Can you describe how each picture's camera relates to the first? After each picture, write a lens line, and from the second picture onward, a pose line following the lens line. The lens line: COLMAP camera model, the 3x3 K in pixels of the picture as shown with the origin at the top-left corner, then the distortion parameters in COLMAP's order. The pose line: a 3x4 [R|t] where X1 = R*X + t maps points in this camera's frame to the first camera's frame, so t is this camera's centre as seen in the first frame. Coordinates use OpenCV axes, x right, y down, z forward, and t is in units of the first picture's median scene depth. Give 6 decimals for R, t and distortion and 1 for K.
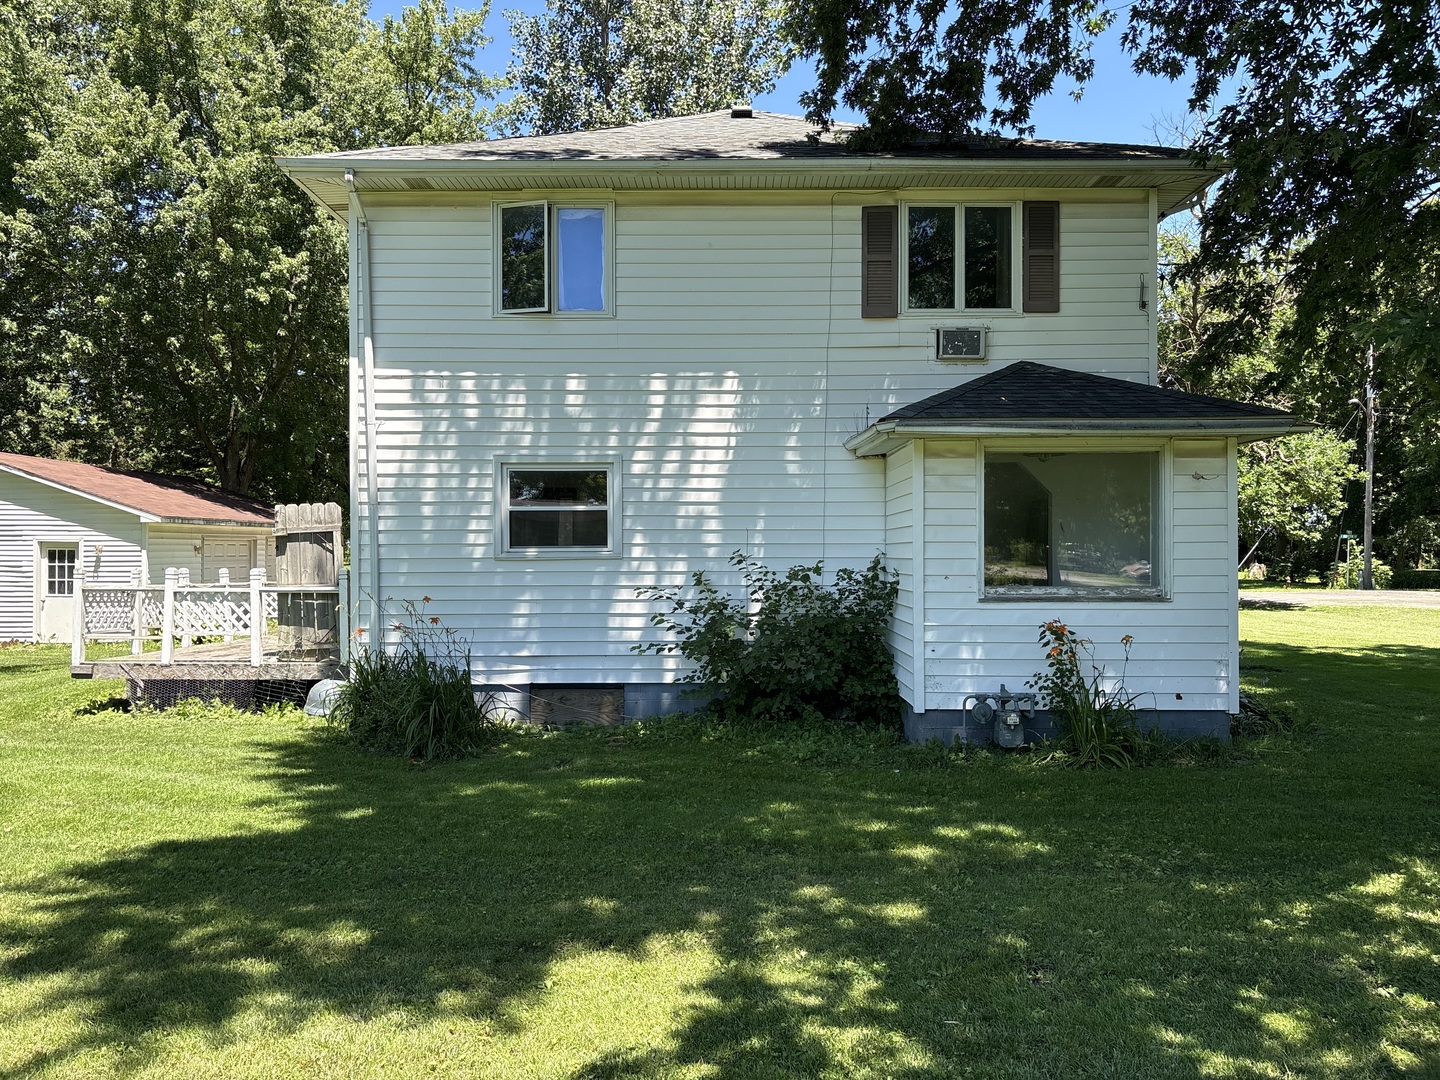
lens RADIAL K [[1040.1, 0, 700.7], [0, 1040.1, 565.2], [0, 0, 1]] dist [0.021165, -0.003212]
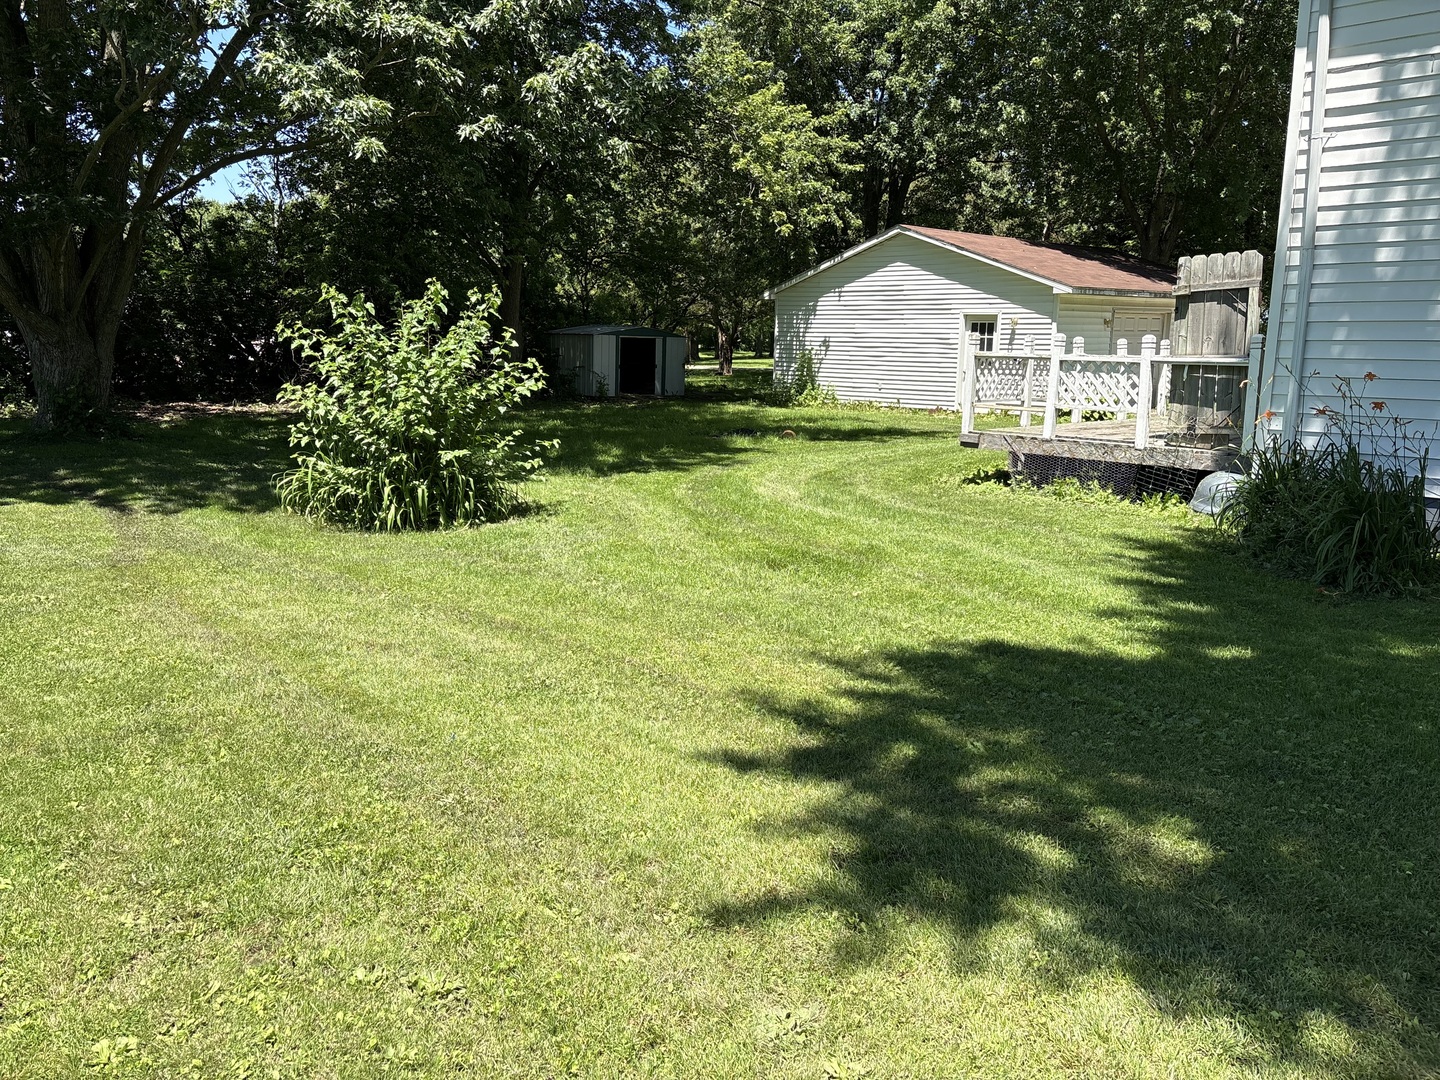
lens RADIAL K [[1073.0, 0, 720.0], [0, 1073.0, 540.0], [0, 0, 1]] dist [0.047099, -0.054085]
pose [[0.699785, 0.139011, -0.700697, -0.029407], [-0.012025, 0.983037, 0.183015, 0.011028], [0.714252, -0.119646, 0.689586, 0.121076]]
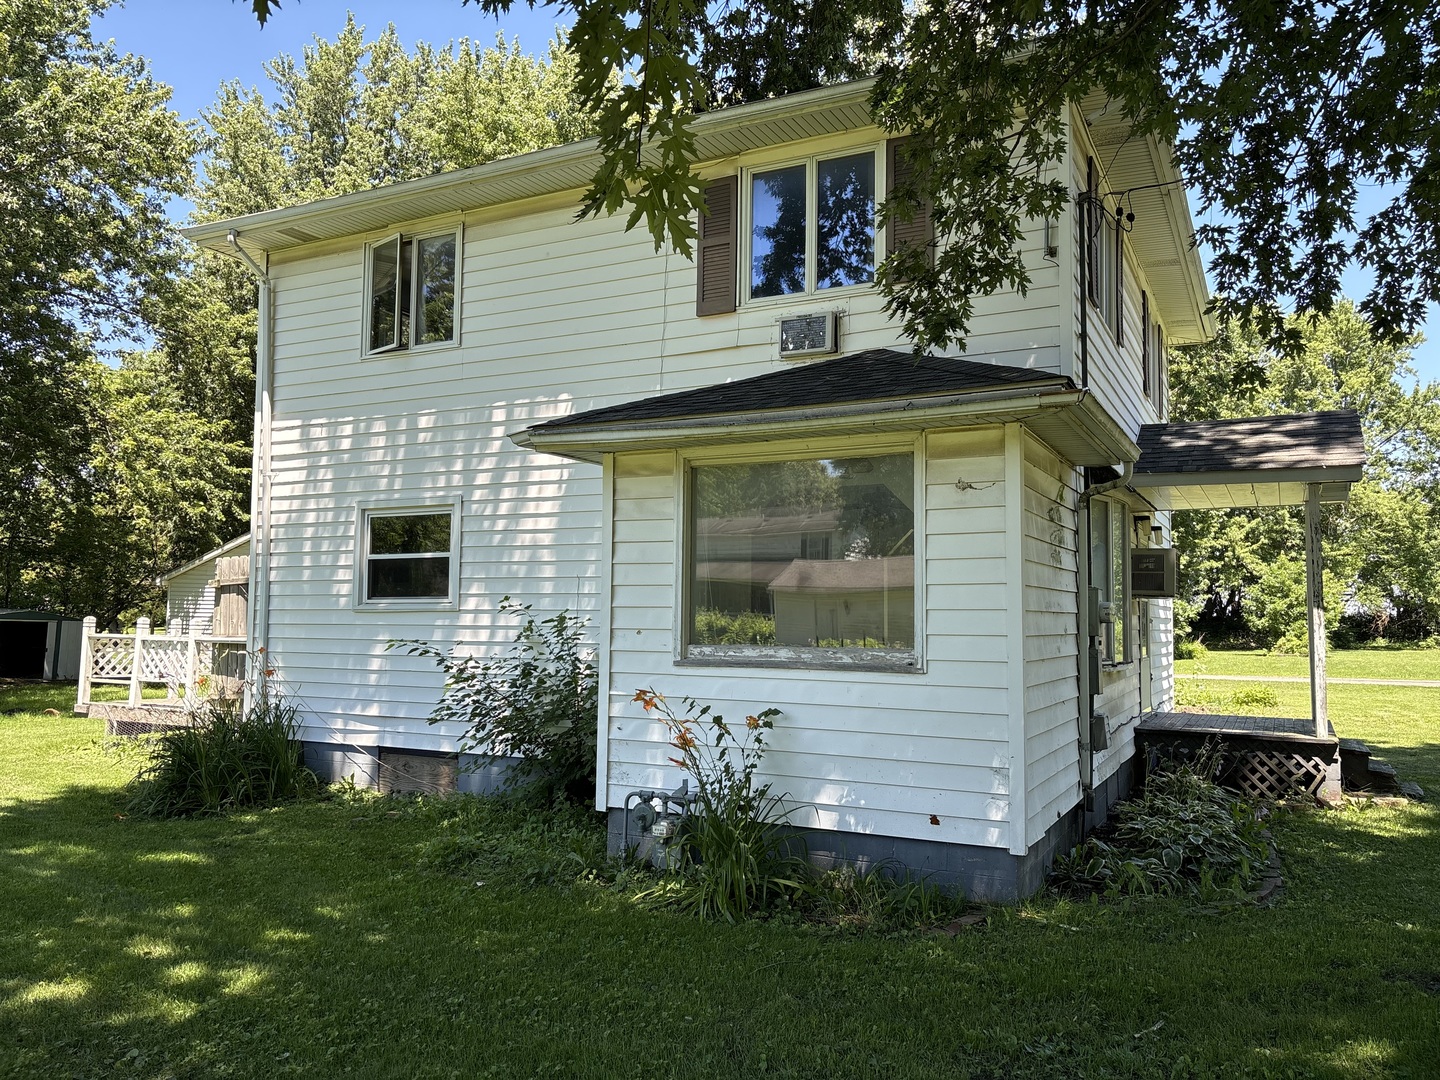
lens RADIAL K [[1073.0, 0, 720.0], [0, 1073.0, 540.0], [0, 0, 1]] dist [0.047099, -0.054085]
pose [[0.893114, -0.024345, -0.449172, 0.544189], [-0.016408, 0.996107, -0.086614, 0.009909], [0.449532, 0.084726, 0.889237, 0.274406]]
